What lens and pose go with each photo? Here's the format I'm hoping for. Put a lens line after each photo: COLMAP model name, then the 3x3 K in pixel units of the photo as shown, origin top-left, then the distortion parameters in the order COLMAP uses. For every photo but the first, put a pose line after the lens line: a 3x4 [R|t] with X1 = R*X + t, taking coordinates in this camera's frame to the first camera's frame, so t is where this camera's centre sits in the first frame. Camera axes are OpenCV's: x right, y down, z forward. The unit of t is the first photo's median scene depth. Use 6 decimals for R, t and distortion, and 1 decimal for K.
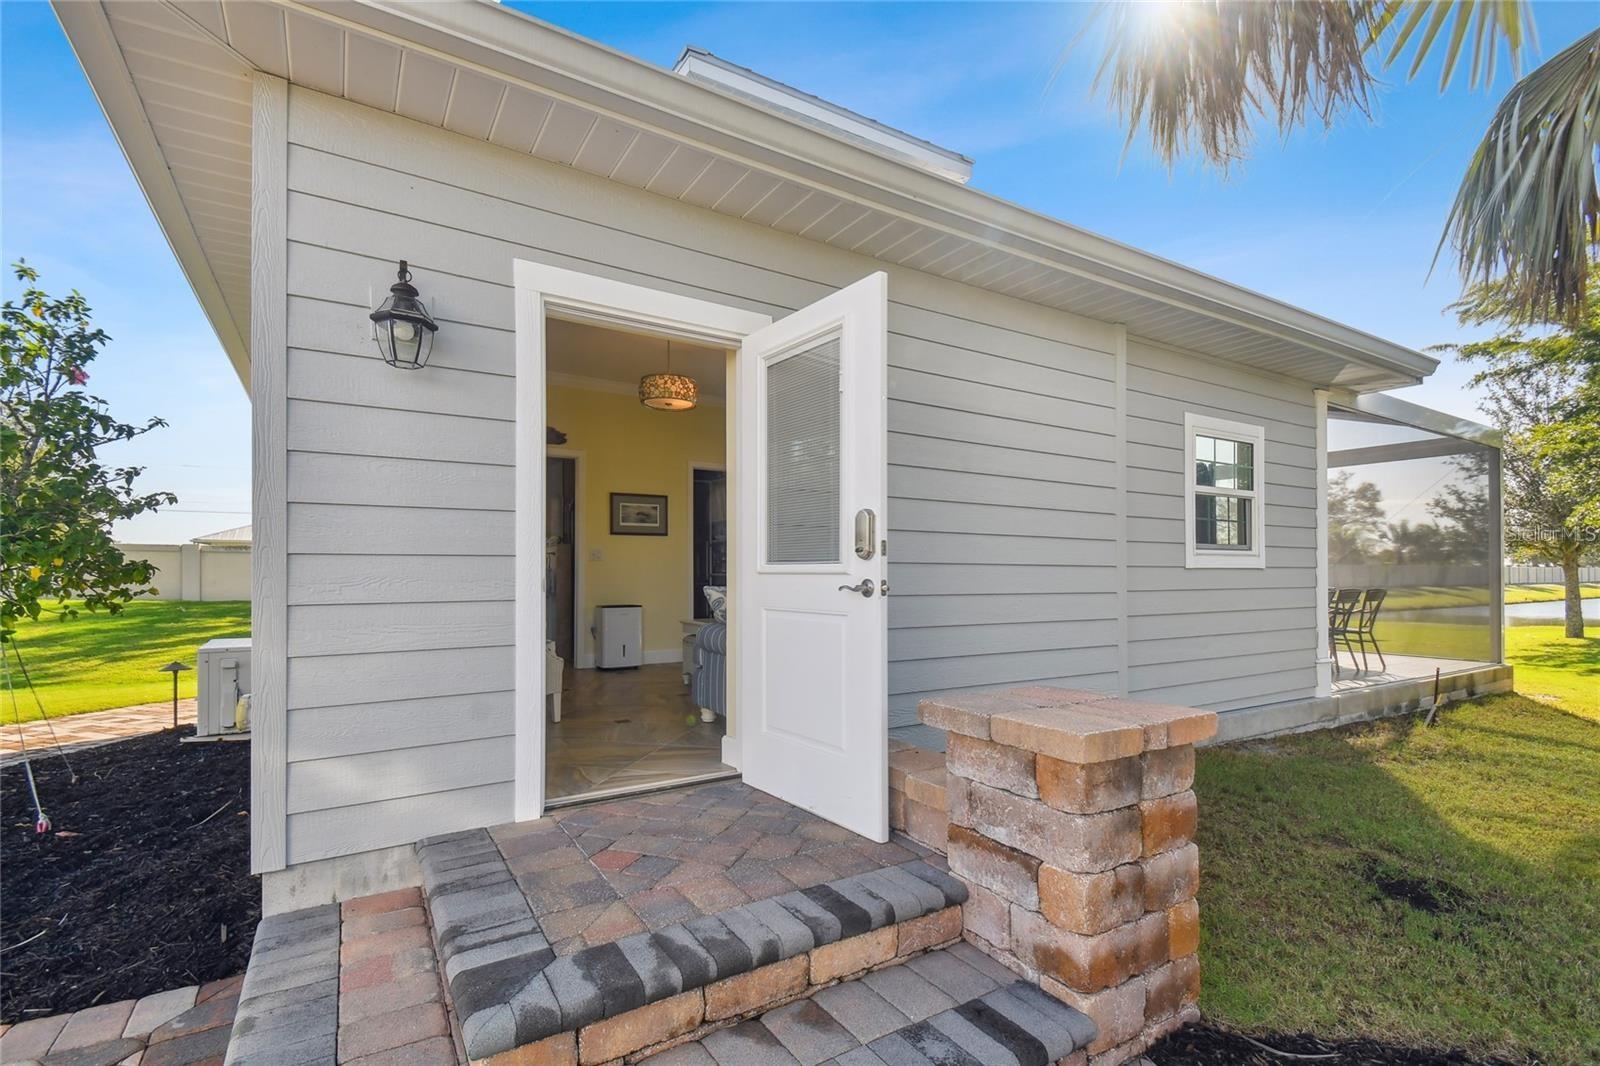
lens RADIAL K [[724.7, 0, 793.2], [0, 724.7, 548.8], [0, 0, 1]] dist [0.032889, -0.021824]
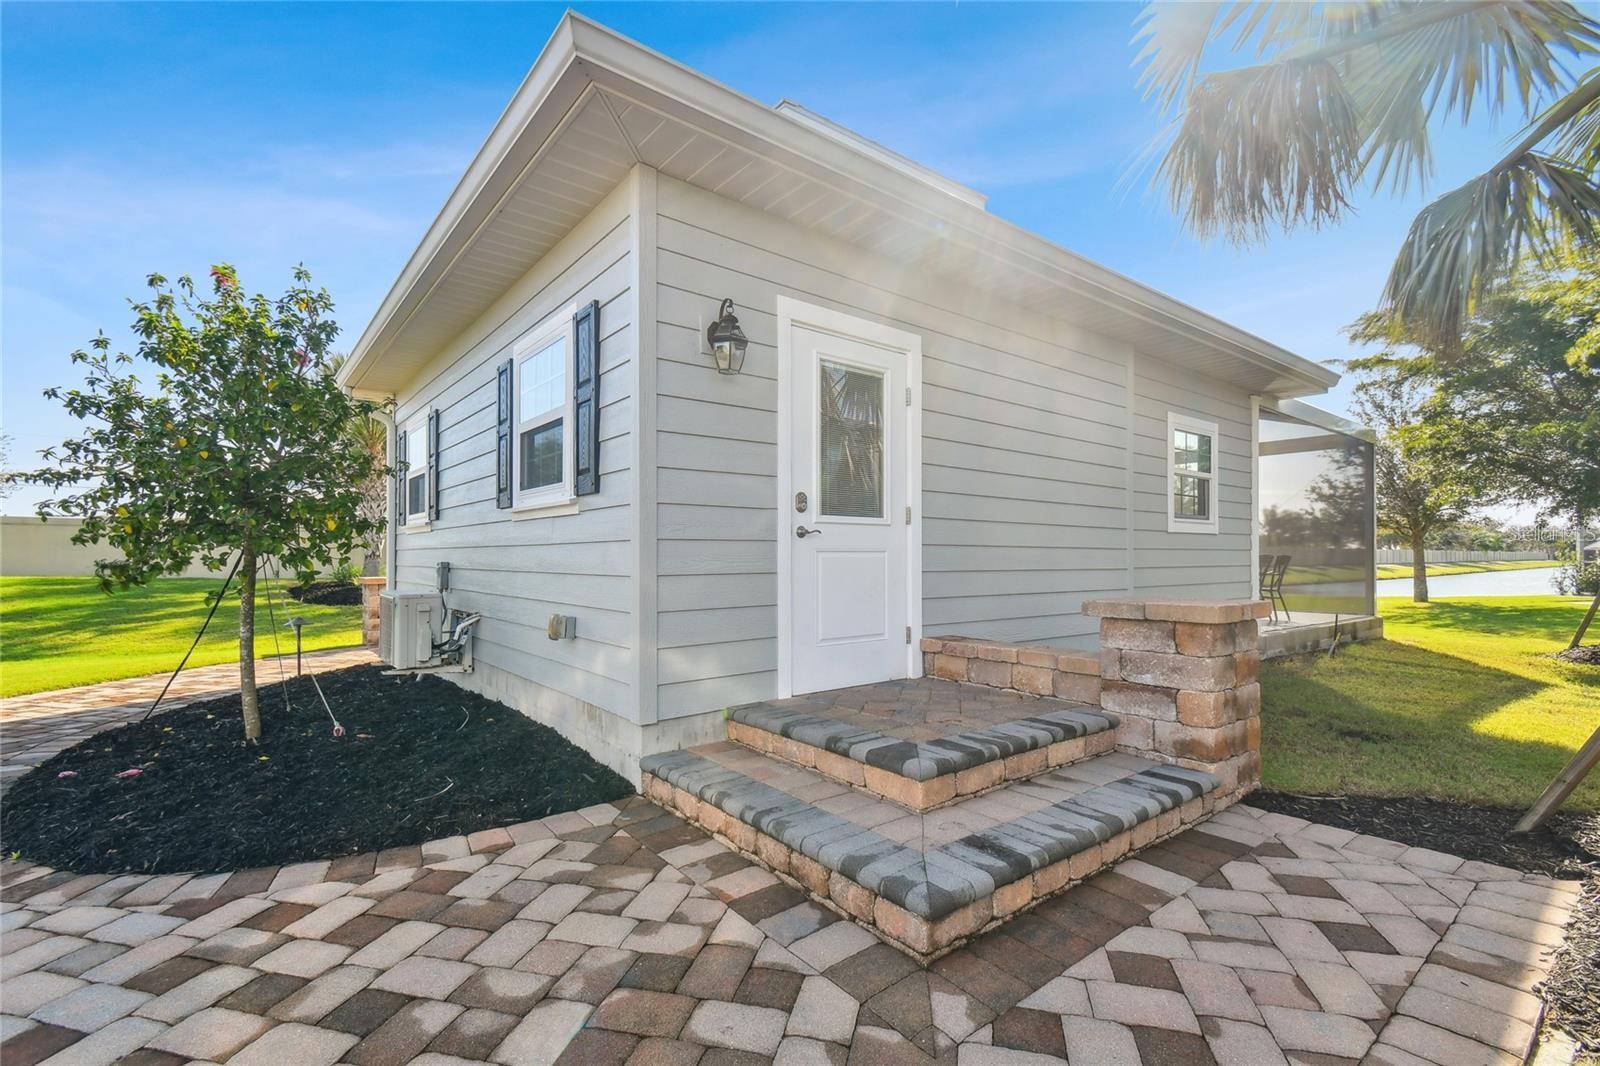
lens RADIAL K [[716.4, 0, 800.0], [0, 716.4, 533.0], [0, 0, 1]] dist [0.048208, -0.033235]
pose [[0.992551, 0.003235, 0.121788, -0.250460], [-0.003370, 0.999994, 0.000905, 0.027352], [-0.121785, -0.001308, 0.992556, -0.182126]]
